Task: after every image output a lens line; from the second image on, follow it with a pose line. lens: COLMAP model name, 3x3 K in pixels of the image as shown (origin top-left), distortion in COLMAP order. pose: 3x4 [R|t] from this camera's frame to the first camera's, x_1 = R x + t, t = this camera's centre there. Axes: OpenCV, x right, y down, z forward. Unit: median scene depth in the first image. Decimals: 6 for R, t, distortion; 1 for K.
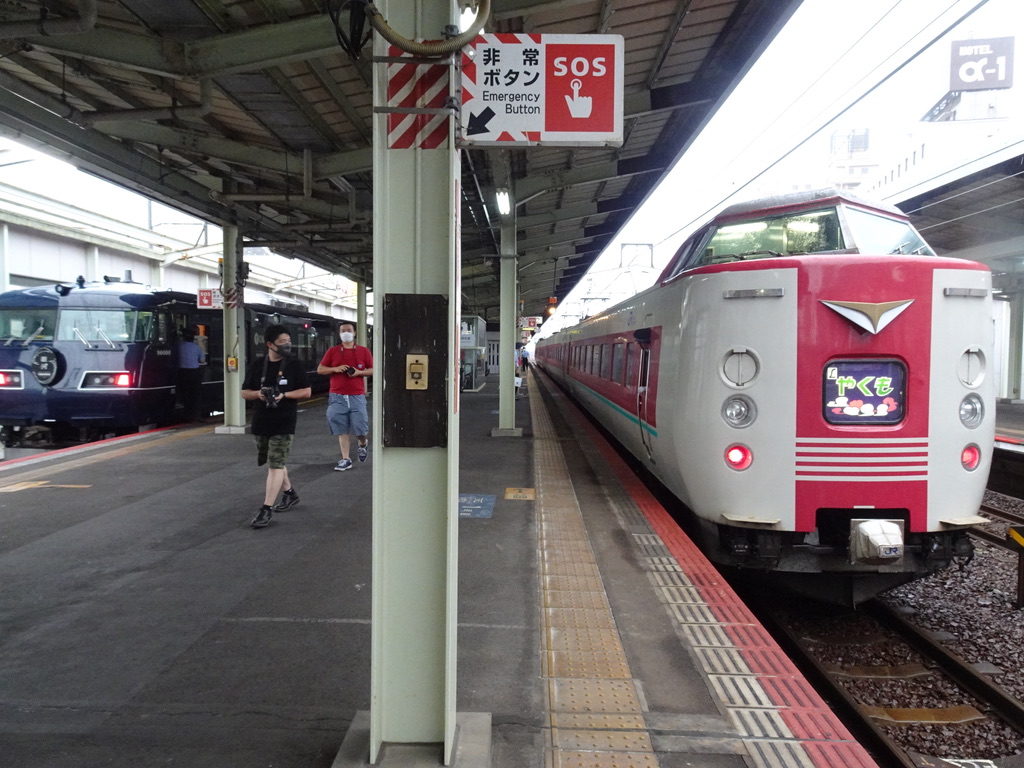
lens RADIAL K [[718.6, 0, 512.0], [0, 718.6, 384.0], [0, 0, 1]] dist [0.000011, -0.000031]
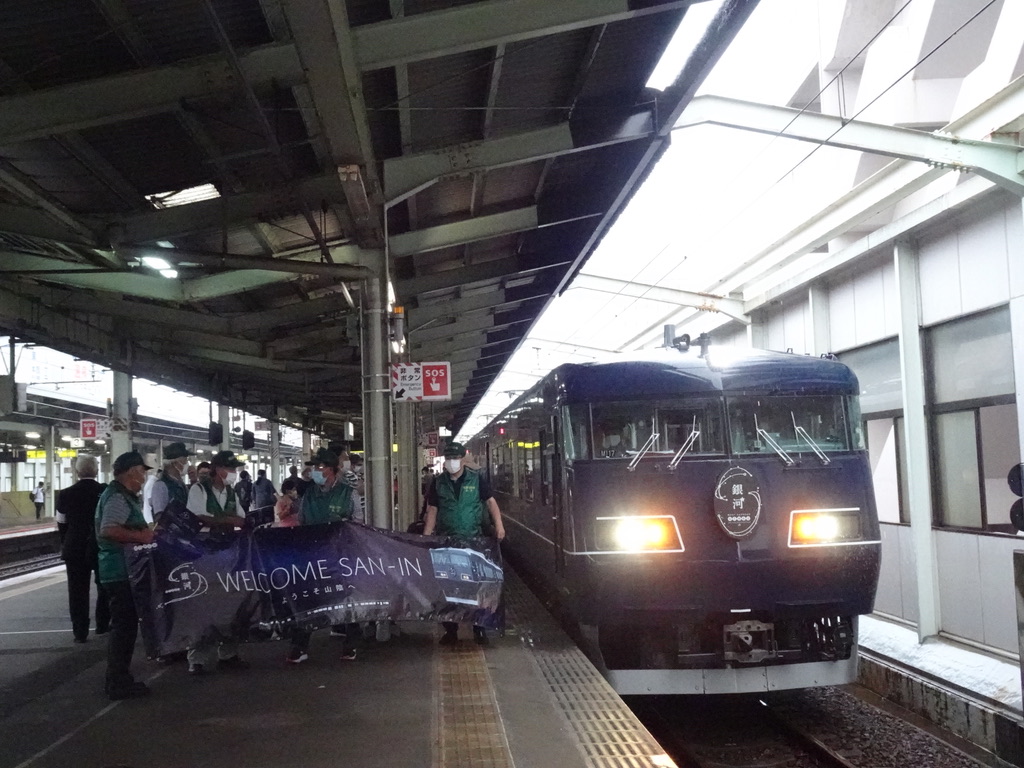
lens RADIAL K [[1139.9, 0, 512.0], [0, 1139.9, 384.0], [0, 0, 1]] dist [-0.238051, -0.002616]
pose [[0.994308, -0.031897, 0.101654, -0.059612], [0.044920, 0.990690, -0.128516, 0.186046], [-0.096608, 0.132351, 0.986484, -3.411630]]
